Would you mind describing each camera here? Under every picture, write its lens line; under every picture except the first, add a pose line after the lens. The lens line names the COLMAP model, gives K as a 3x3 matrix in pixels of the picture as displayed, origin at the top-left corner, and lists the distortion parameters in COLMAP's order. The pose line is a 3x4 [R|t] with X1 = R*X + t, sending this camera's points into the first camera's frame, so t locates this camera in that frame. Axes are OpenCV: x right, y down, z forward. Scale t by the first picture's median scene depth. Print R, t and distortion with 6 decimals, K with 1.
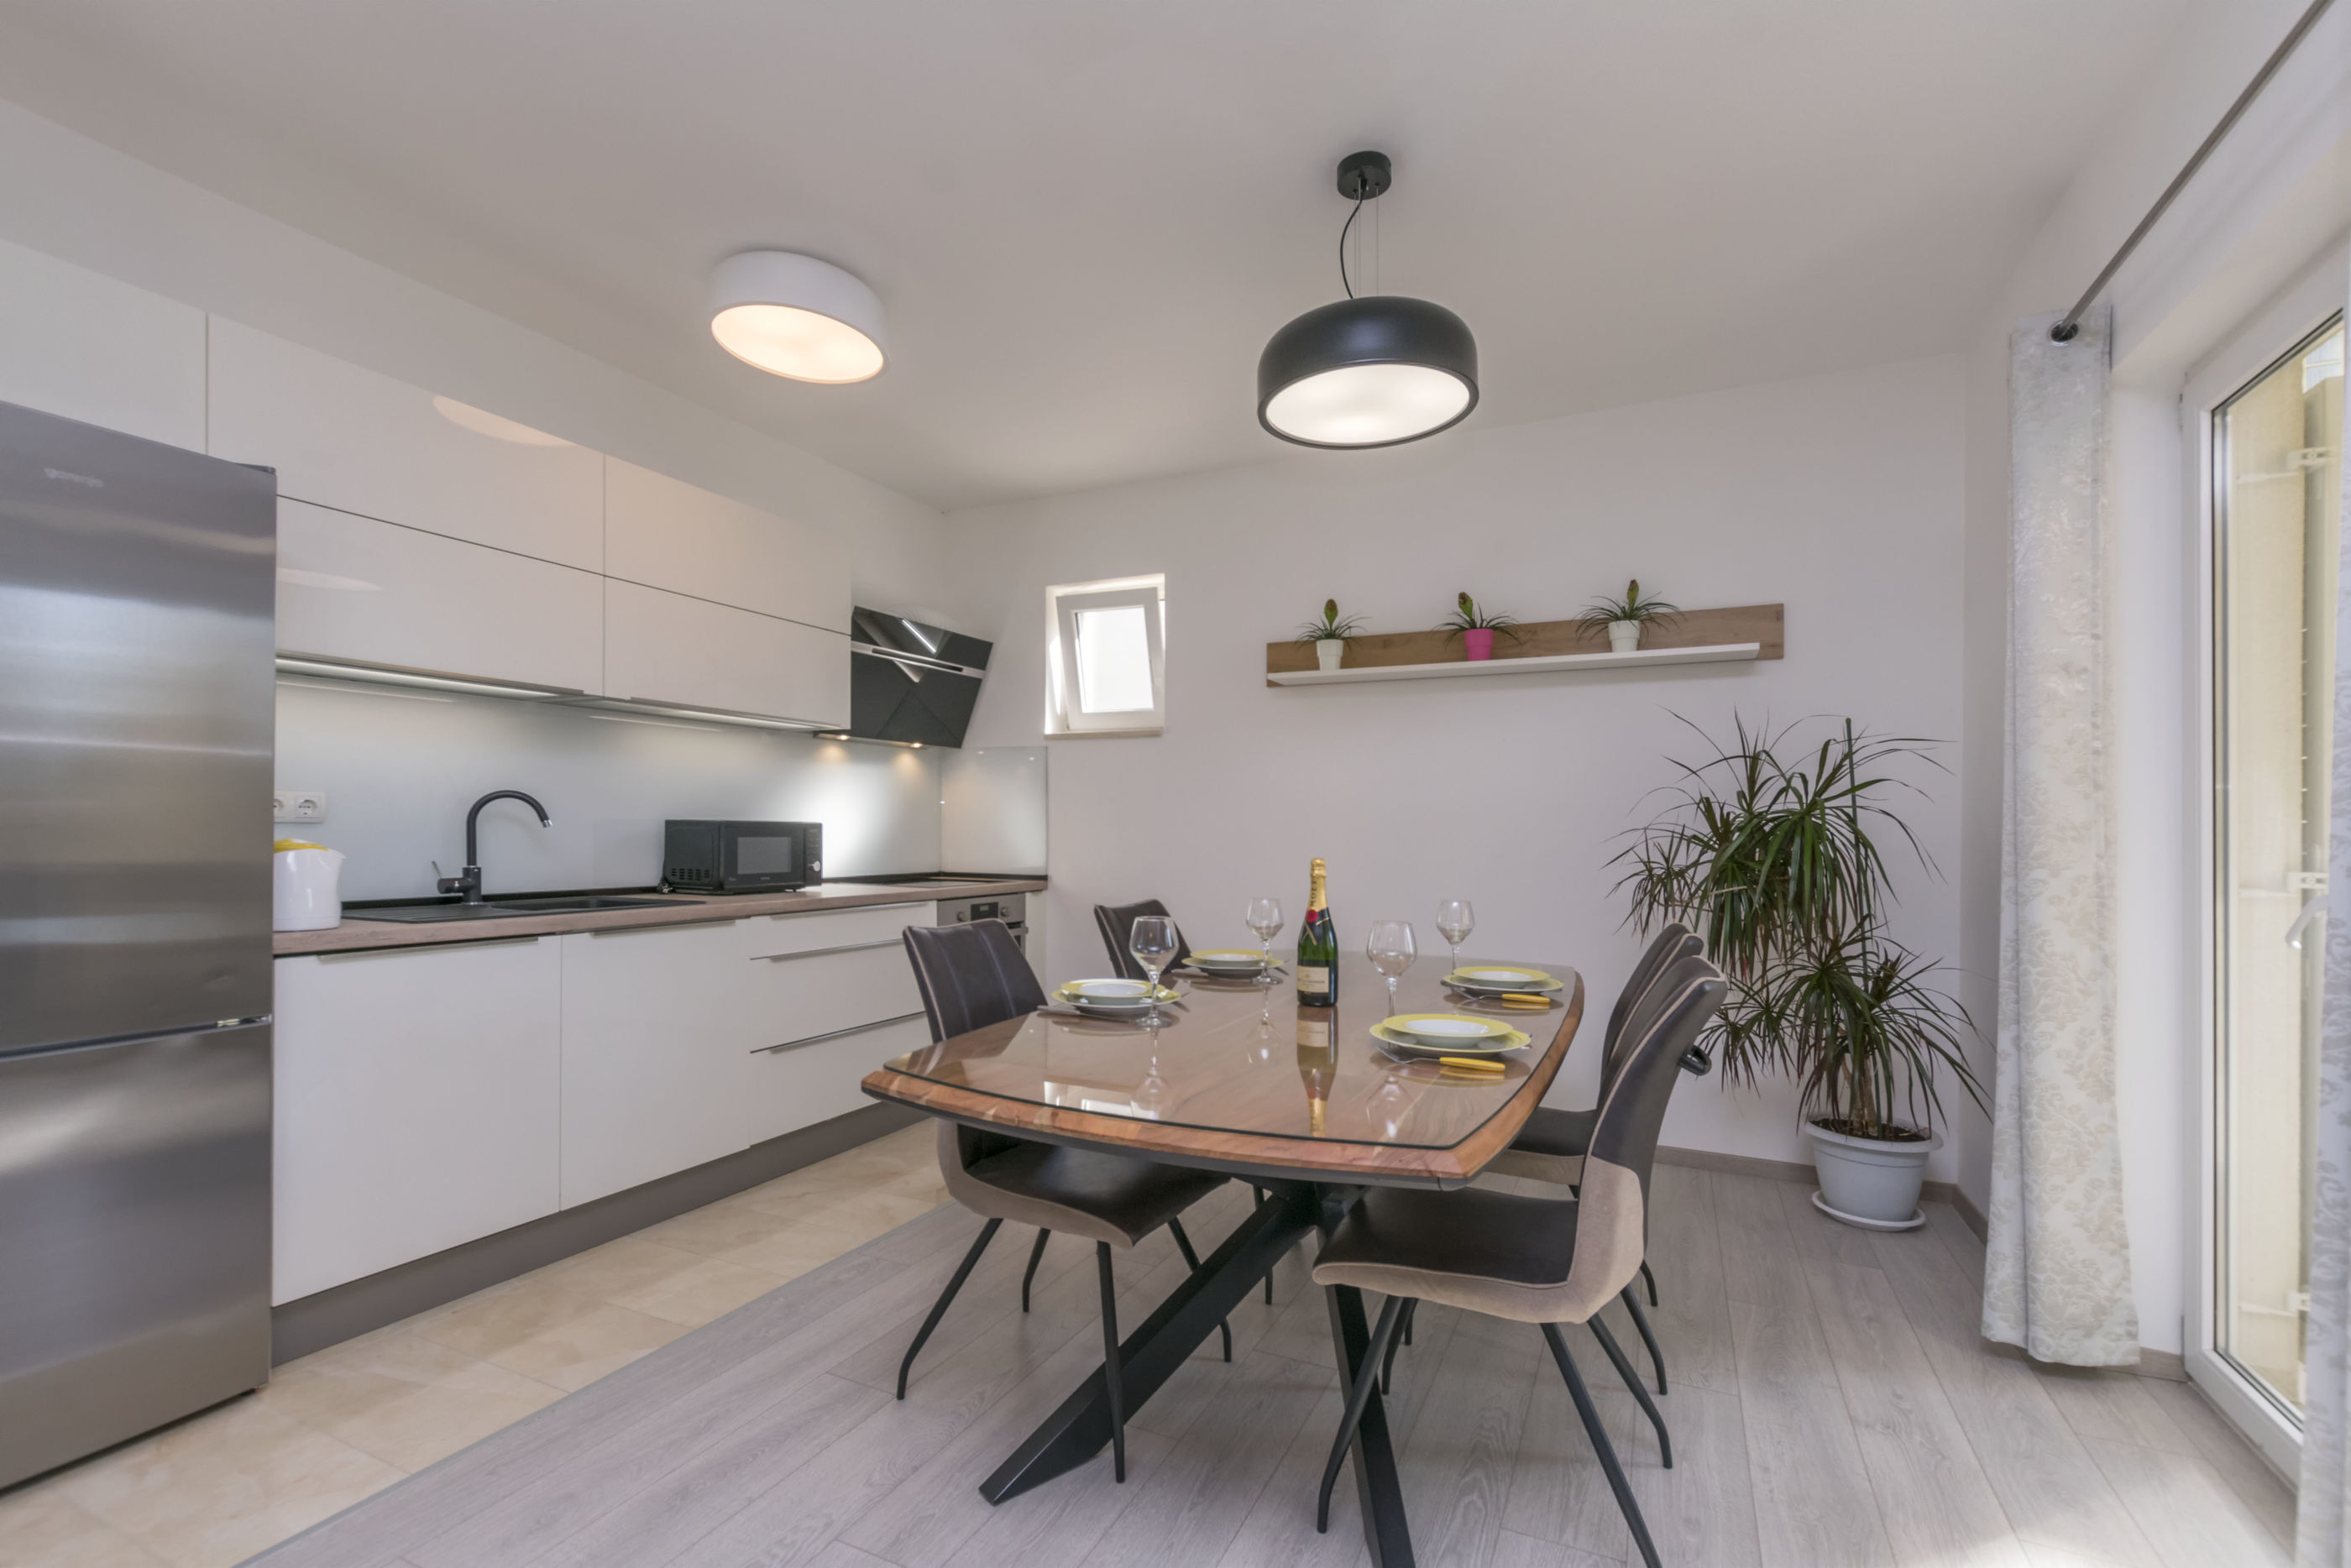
lens RADIAL K [[1013.7, 0, 1148.3], [0, 1013.7, 795.9], [0, 0, 1]] dist [0.000848, 0.000439]
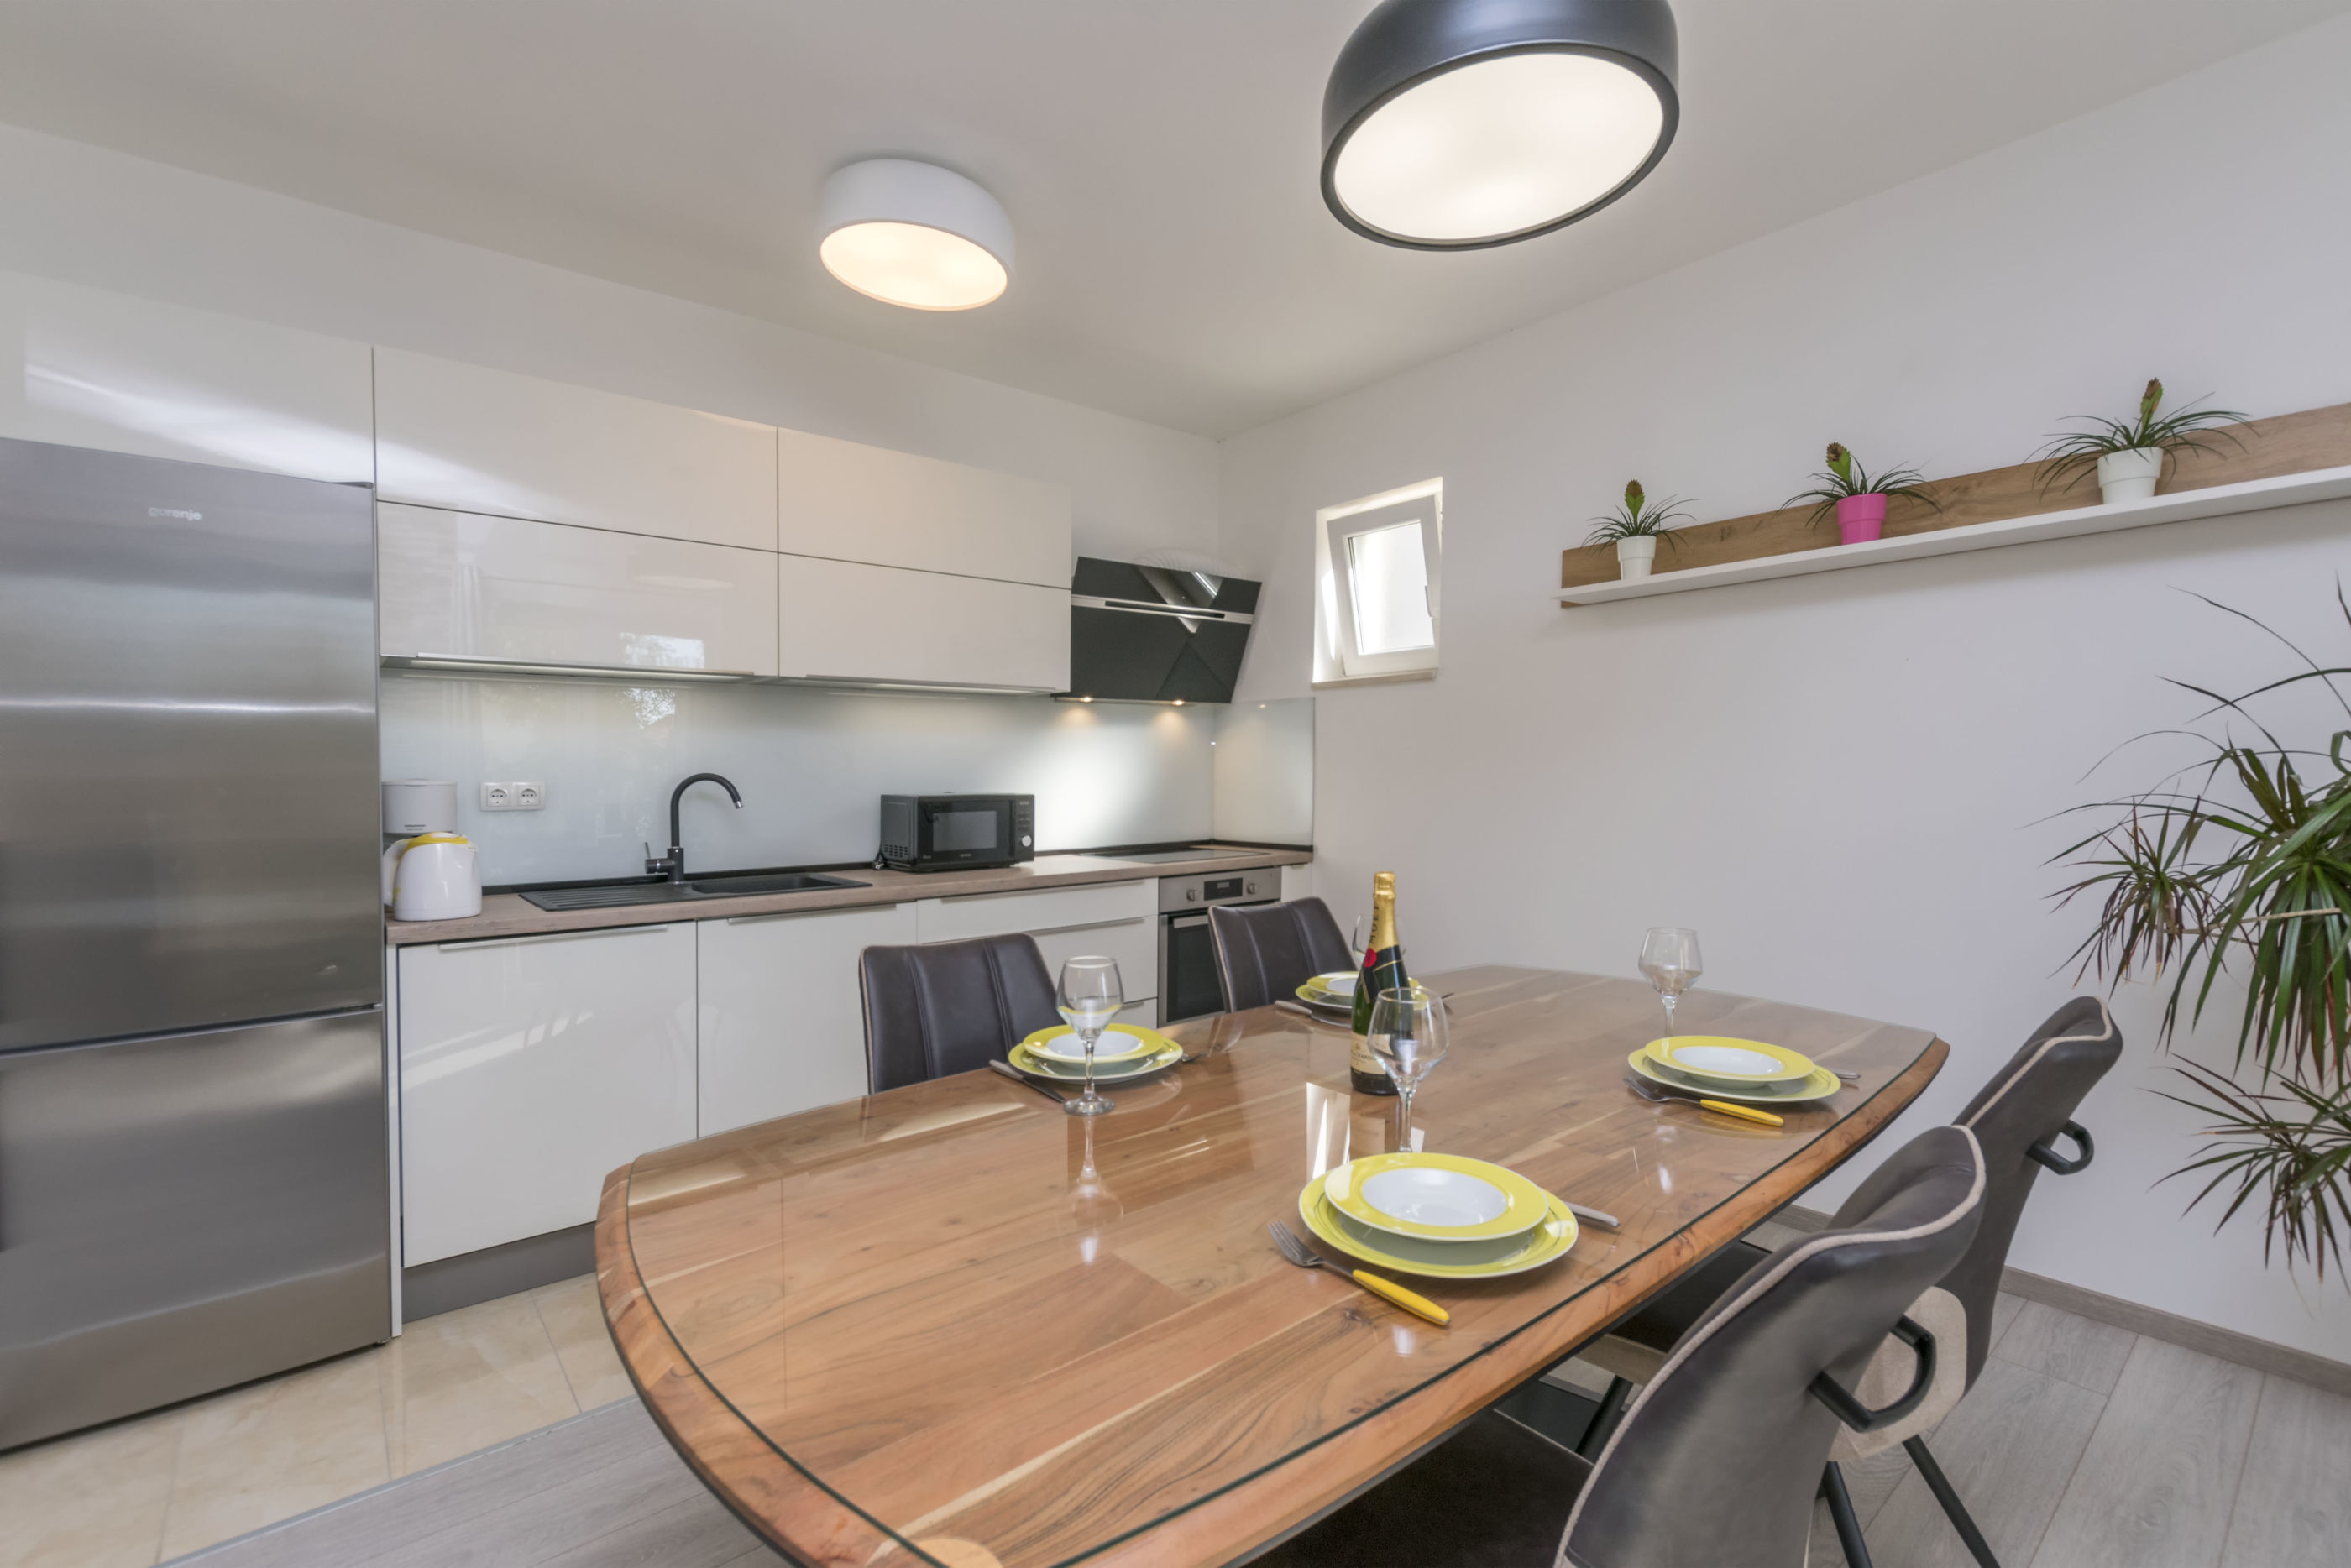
lens RADIAL K [[1016.7, 0, 1178.7], [0, 1016.7, 802.8], [0, 0, 1]] dist [-0.000046, -0.000403]
pose [[0.917967, -0.007261, -0.396589, 0.176570], [0.032083, 0.997916, 0.055992, -0.014203], [0.395356, -0.064122, 0.916287, 0.194364]]
